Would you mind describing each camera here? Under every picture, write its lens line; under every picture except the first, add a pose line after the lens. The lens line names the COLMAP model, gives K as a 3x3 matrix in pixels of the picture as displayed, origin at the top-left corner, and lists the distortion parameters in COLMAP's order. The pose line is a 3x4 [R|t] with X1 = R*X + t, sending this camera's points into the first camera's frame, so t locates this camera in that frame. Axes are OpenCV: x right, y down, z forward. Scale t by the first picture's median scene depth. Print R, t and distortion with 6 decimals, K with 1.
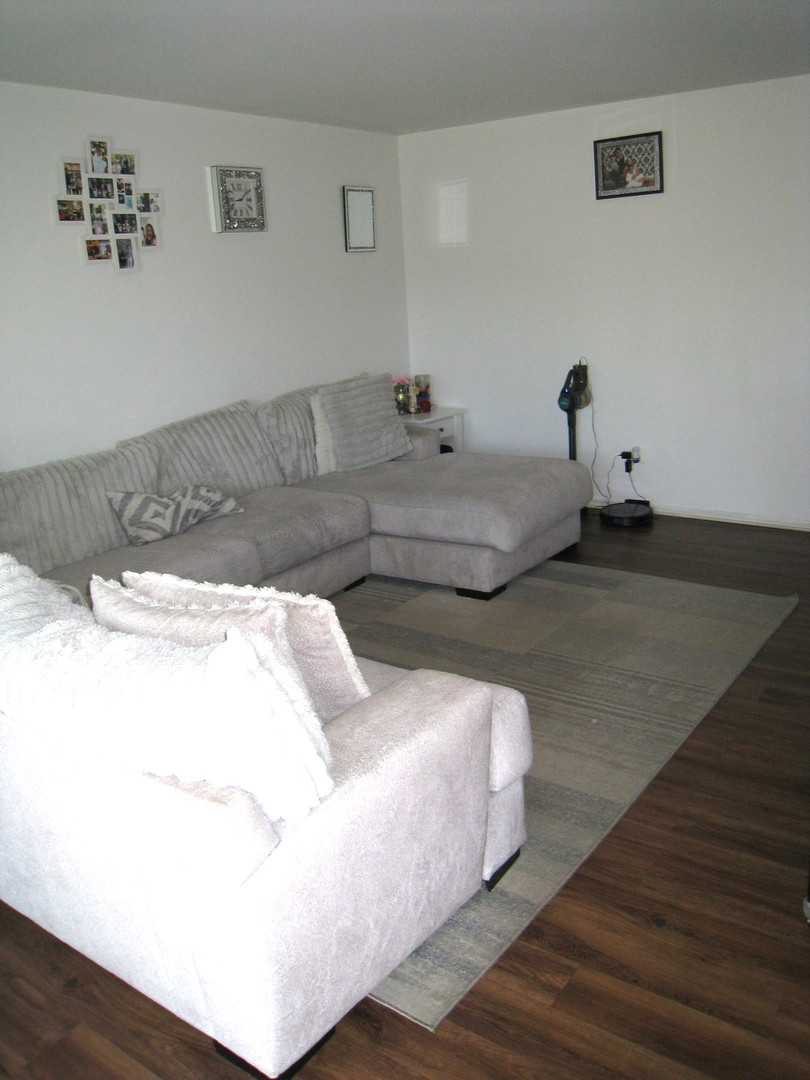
lens RADIAL K [[903.9, 0, 404.0], [0, 903.9, 540.3], [0, 0, 1]] dist [-0.127235, 0.051471]
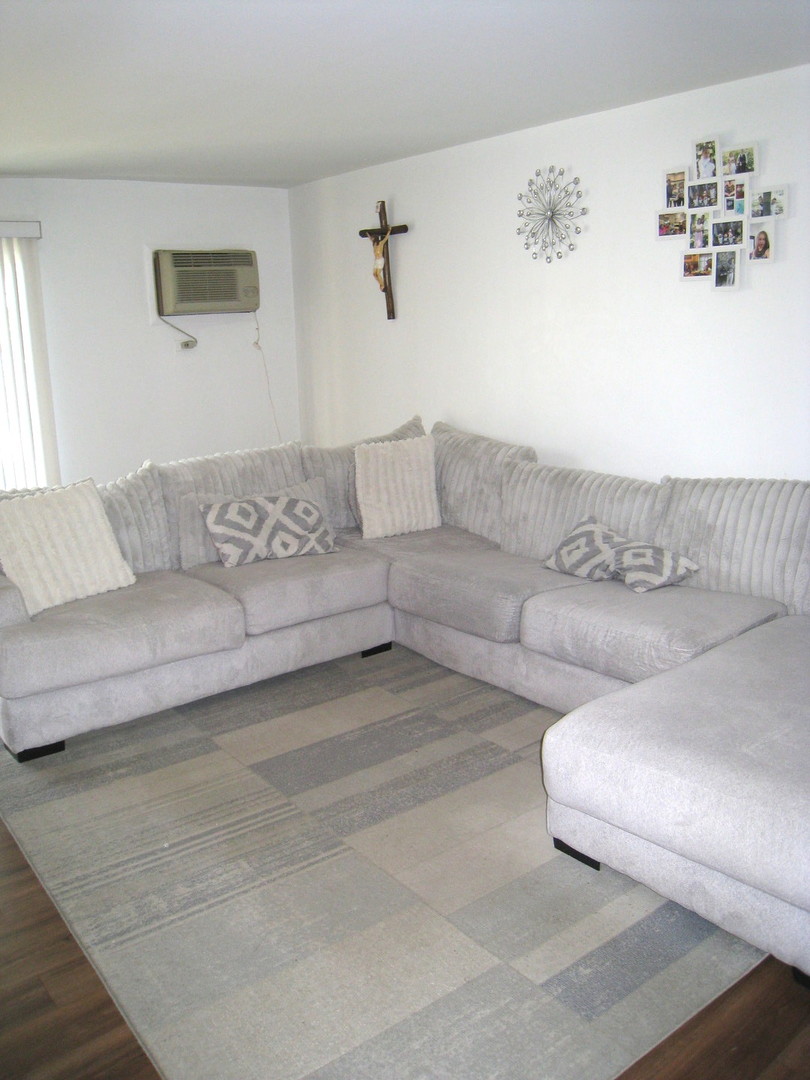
lens RADIAL K [[903.9, 0, 404.2], [0, 903.9, 538.9], [0, 0, 1]] dist [-0.127235, 0.051471]
pose [[-0.276659, 0.291015, -0.915844, 0.636497], [-0.223018, 0.907579, 0.355758, -0.330468], [0.934732, 0.302673, -0.186188, 0.973216]]
